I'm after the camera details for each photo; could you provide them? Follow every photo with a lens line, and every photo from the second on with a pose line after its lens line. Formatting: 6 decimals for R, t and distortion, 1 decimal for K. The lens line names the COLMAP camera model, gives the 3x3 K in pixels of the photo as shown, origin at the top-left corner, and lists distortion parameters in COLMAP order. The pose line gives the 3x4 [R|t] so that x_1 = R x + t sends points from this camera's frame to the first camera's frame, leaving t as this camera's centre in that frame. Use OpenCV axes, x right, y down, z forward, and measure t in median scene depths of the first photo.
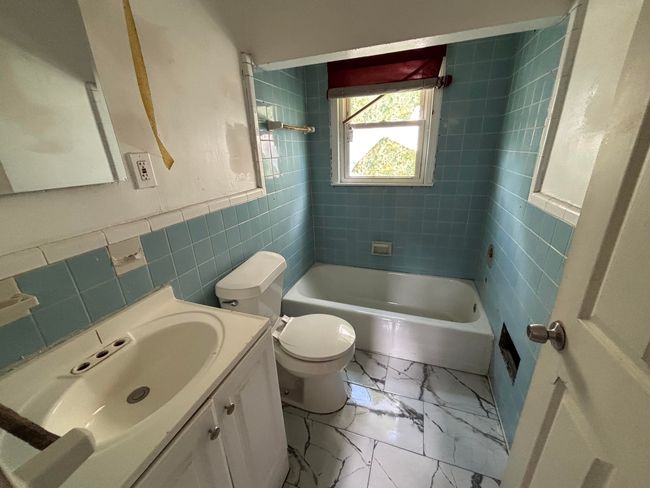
lens RADIAL K [[259.9, 0, 323.9], [0, 259.9, 243.0], [0, 0, 1]] dist [-0.005704, 0.002147]
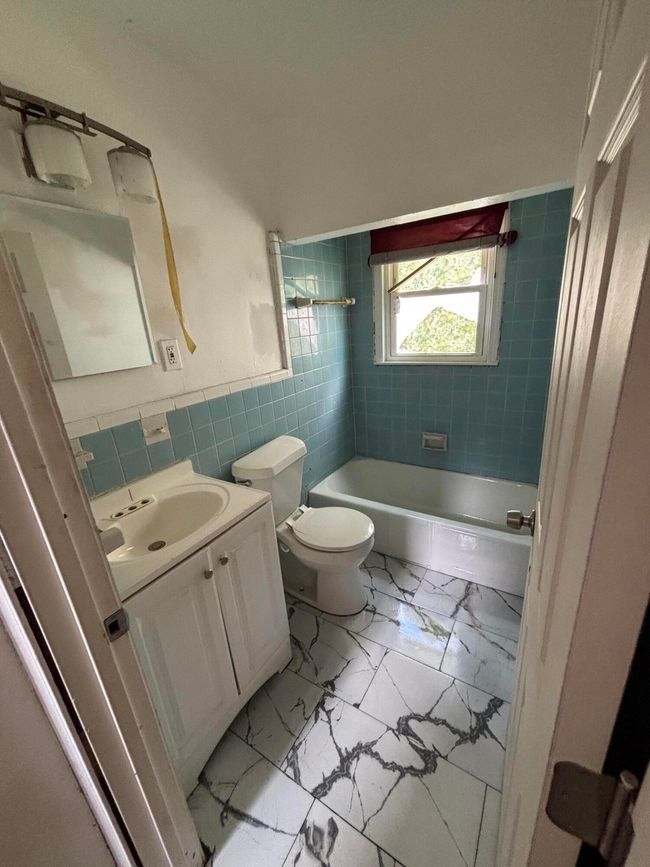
lens RADIAL K [[347.6, 0, 326.3], [0, 347.6, 431.3], [0, 0, 1]] dist [-0.000125, 0.000854]
pose [[0.976839, 0.037169, -0.210724, 0.192690], [-0.041189, 0.999043, -0.014720, 0.030741], [0.209975, 0.023059, 0.977435, -0.217483]]
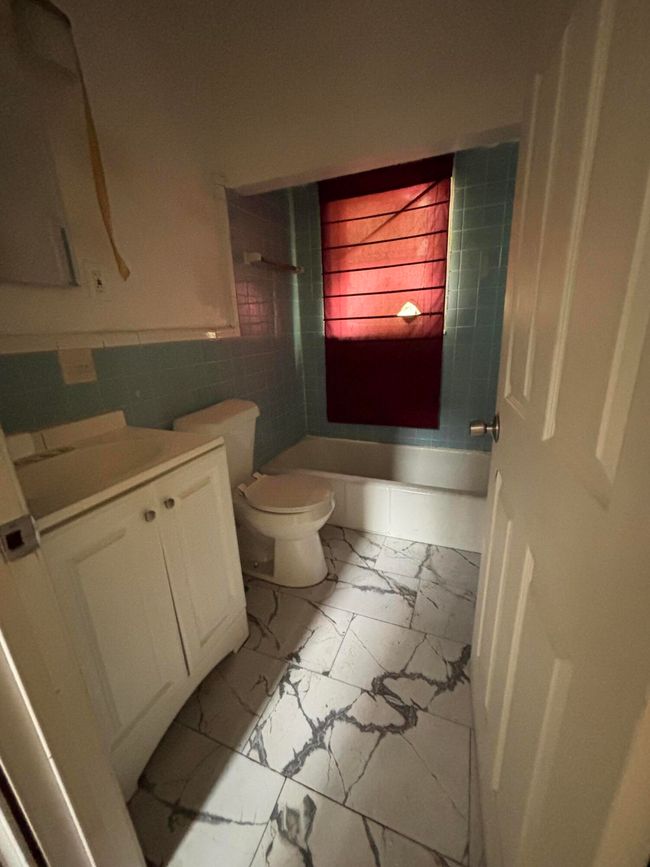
lens RADIAL K [[347.6, 0, 325.5], [0, 347.6, 430.3], [0, 0, 1]] dist [-0.000125, 0.000854]
pose [[0.998921, 0.011651, -0.044950, 0.133278], [-0.014083, 0.998432, -0.054172, 0.210356], [0.044248, 0.054747, 0.997519, -0.137599]]
